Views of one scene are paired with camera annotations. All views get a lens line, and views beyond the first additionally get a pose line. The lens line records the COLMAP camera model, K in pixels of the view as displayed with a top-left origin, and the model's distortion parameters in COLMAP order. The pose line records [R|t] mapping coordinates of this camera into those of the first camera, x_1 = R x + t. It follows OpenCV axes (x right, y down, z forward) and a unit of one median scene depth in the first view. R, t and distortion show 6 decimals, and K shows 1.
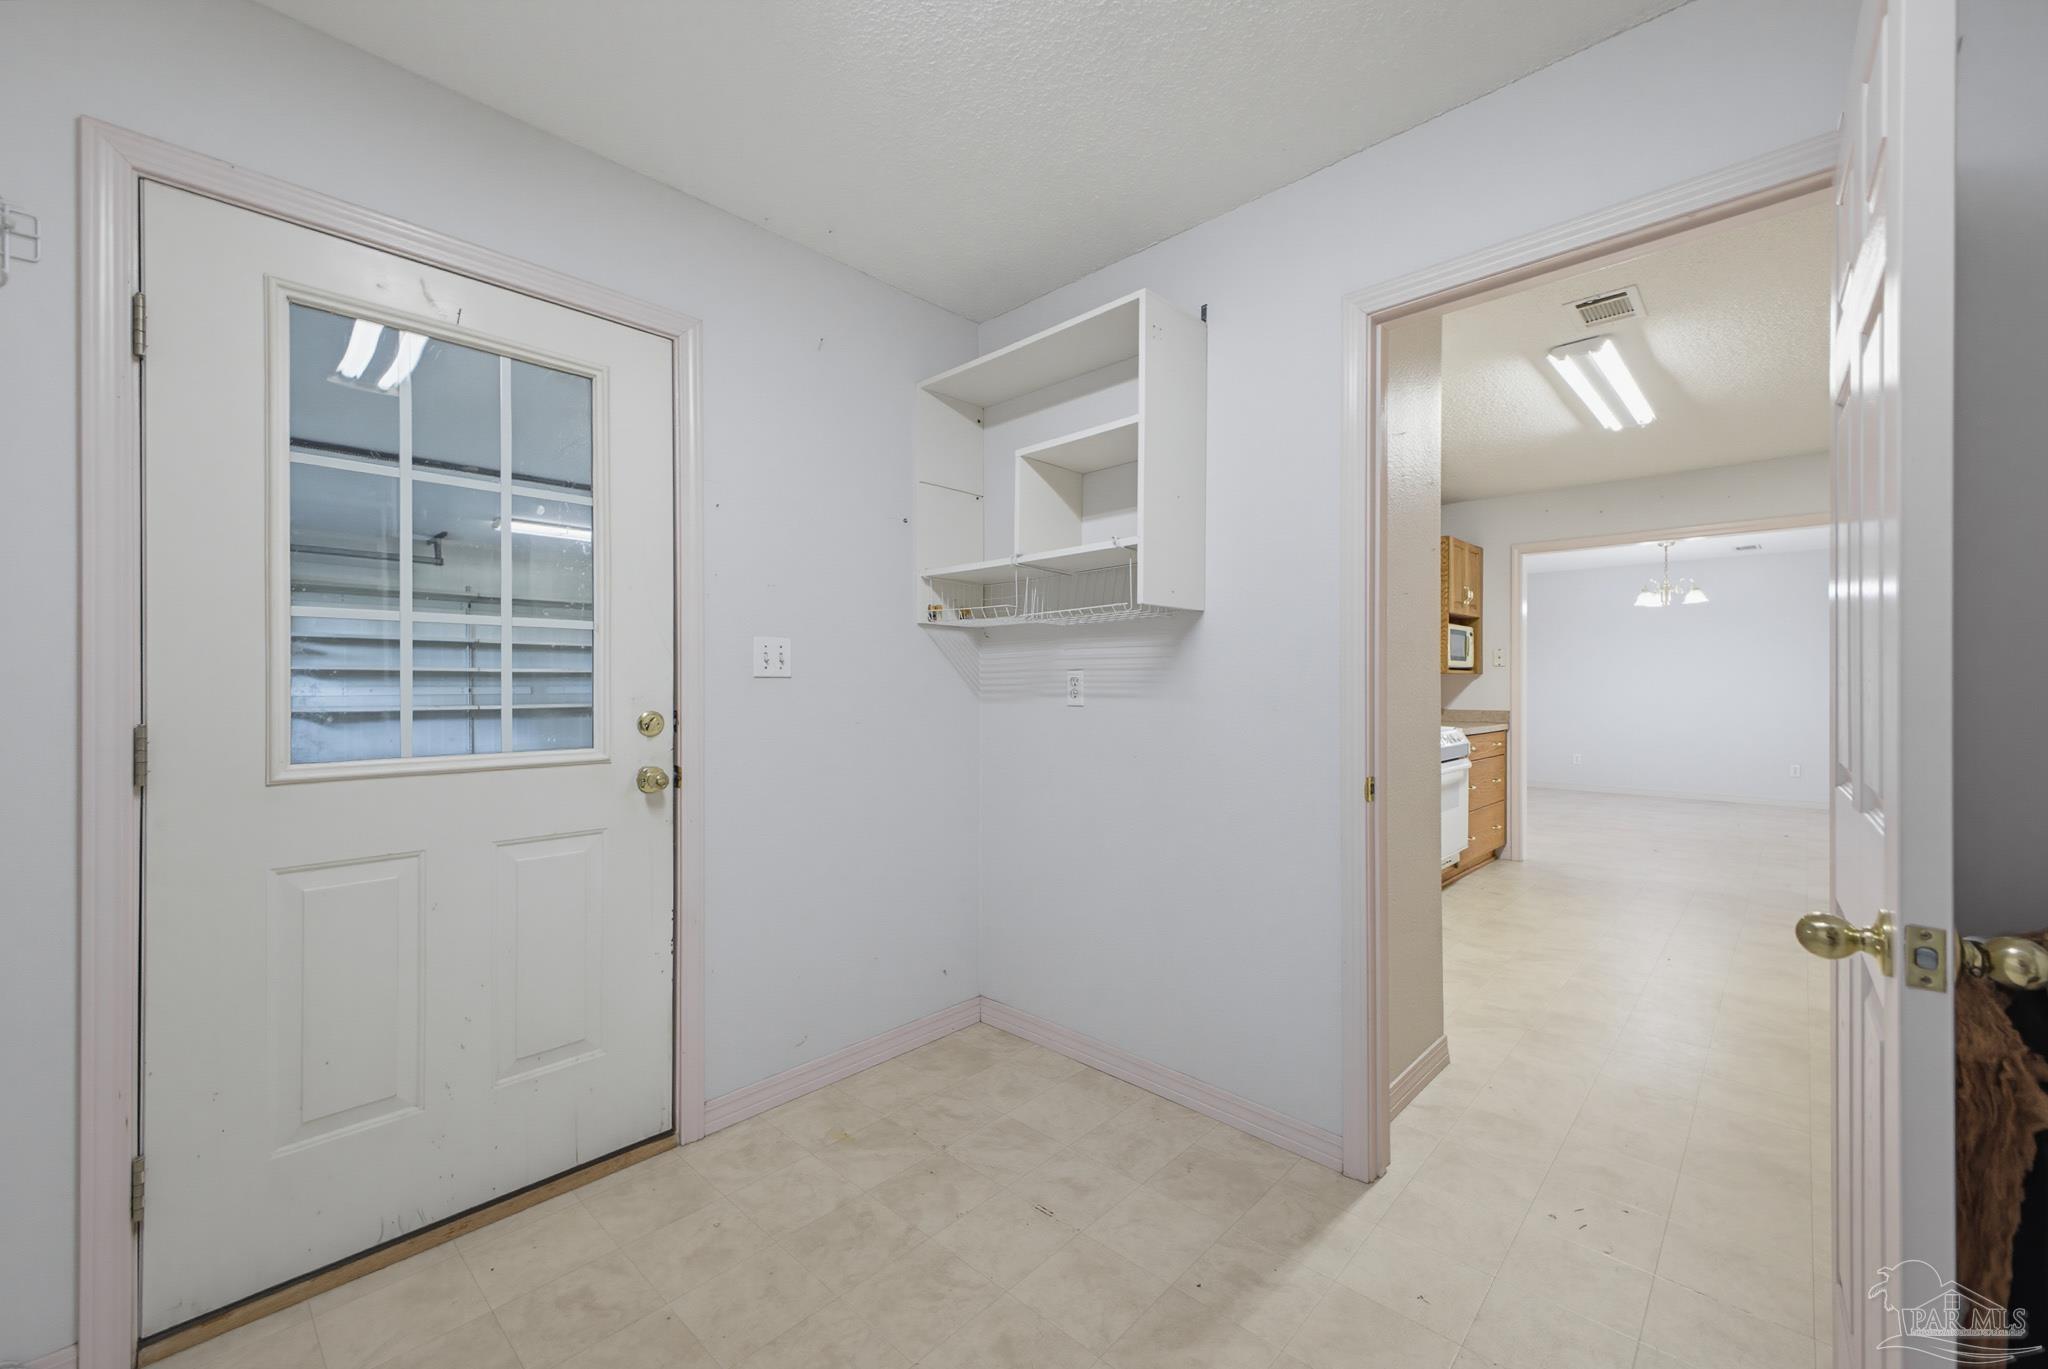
lens RADIAL K [[803.1, 0, 1015.8], [0, 803.1, 679.3], [0, 0, 1]] dist [-0.002694, -0.001526]
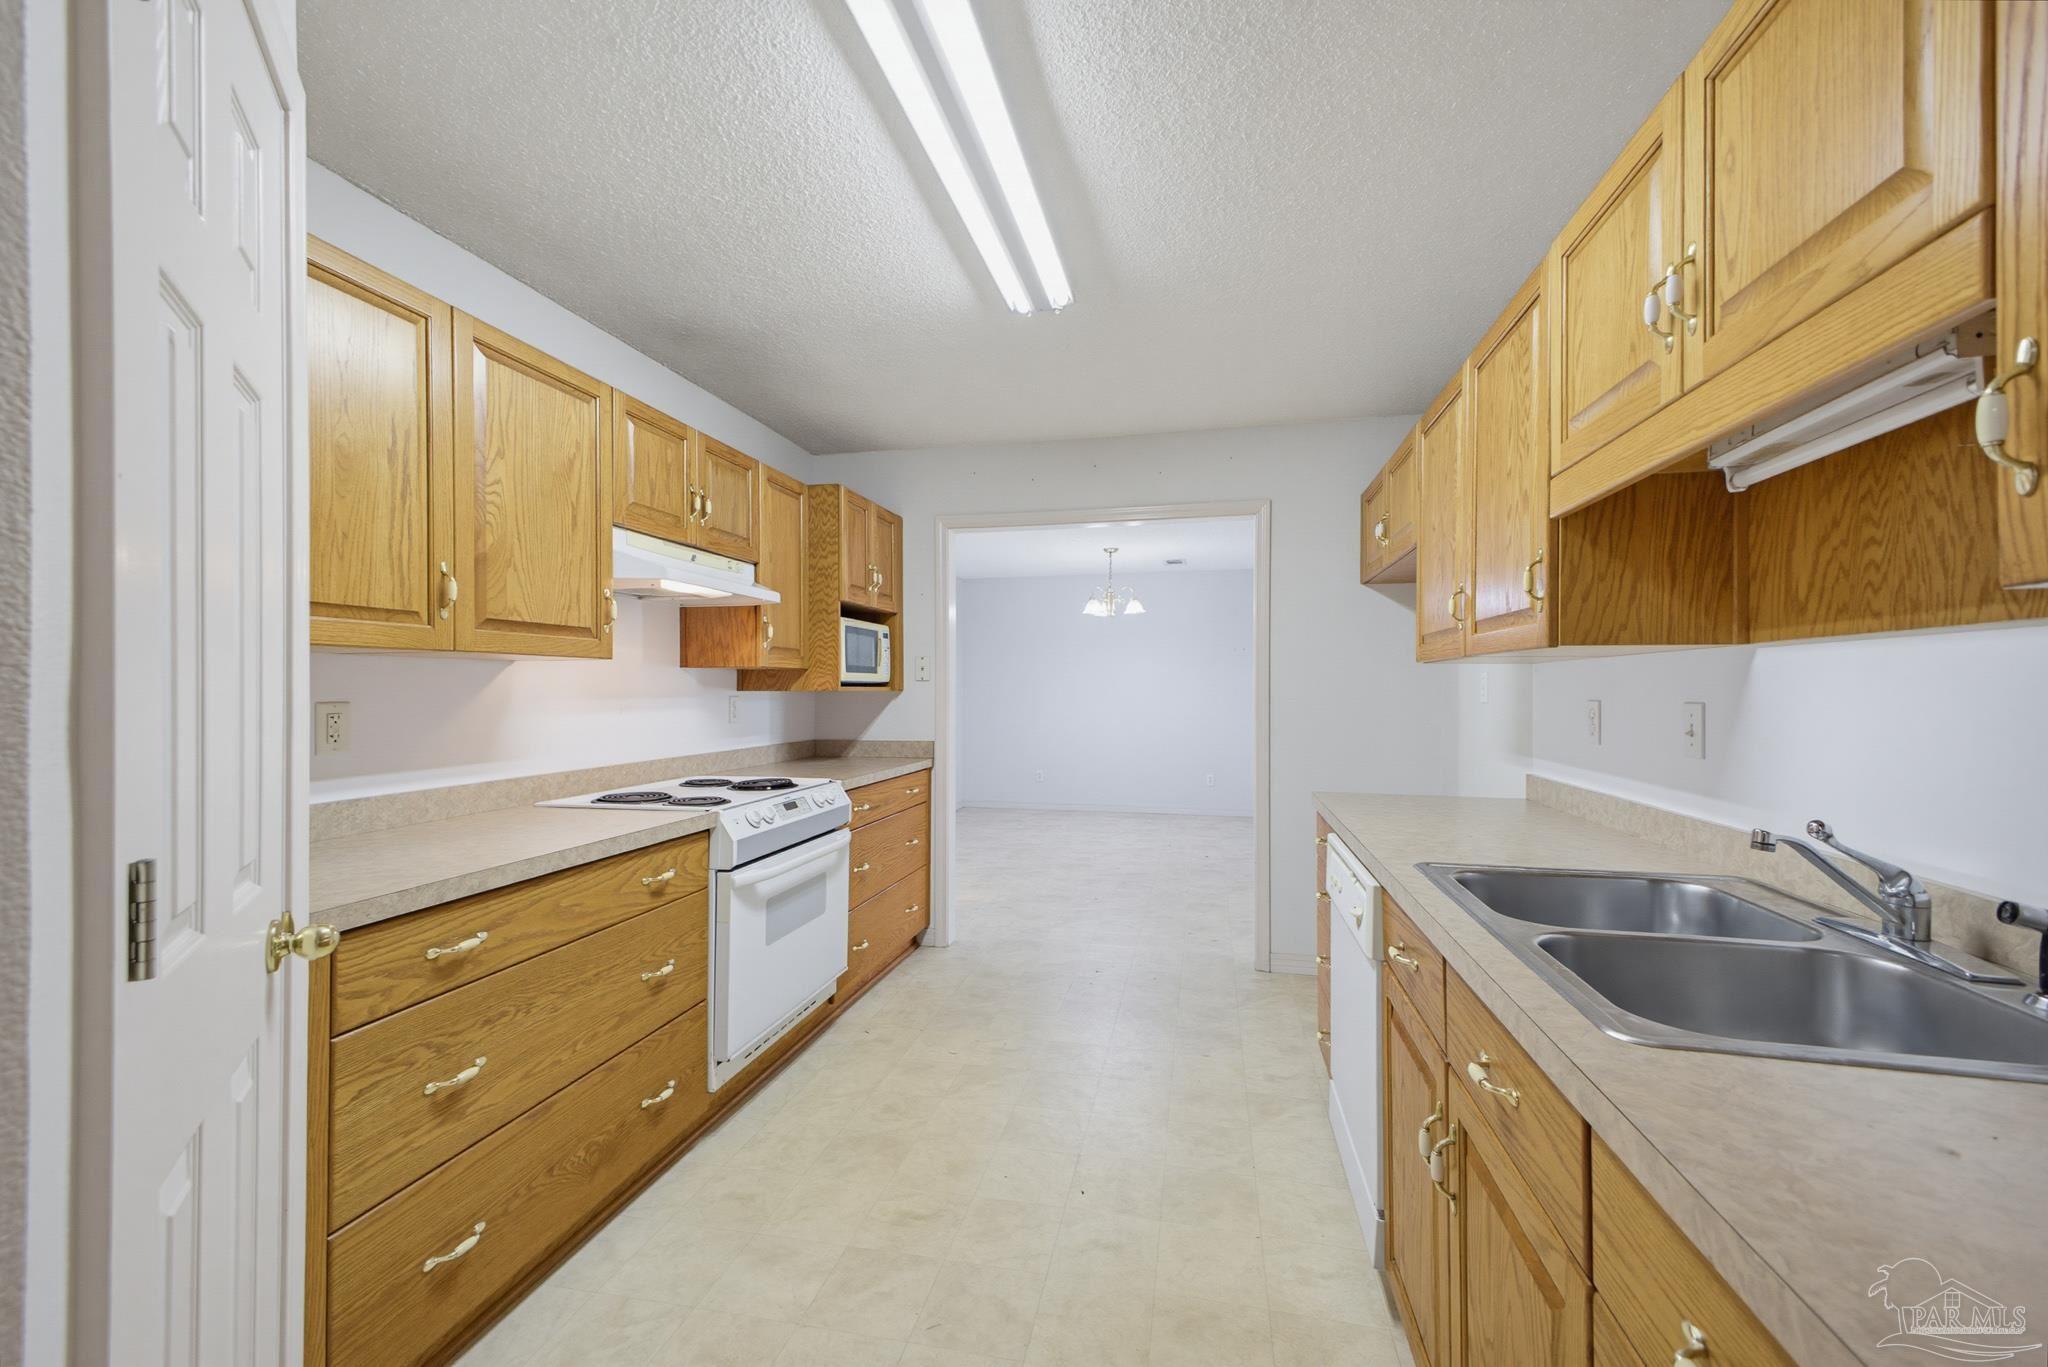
lens RADIAL K [[803.1, 0, 1026.2], [0, 803.1, 685.1], [0, 0, 1]] dist [-0.002694, -0.001526]
pose [[0.846788, -0.002848, 0.531922, 0.302107], [0.005559, 0.999978, -0.003495, -0.009218], [-0.531901, 0.005916, 0.846786, 0.339142]]
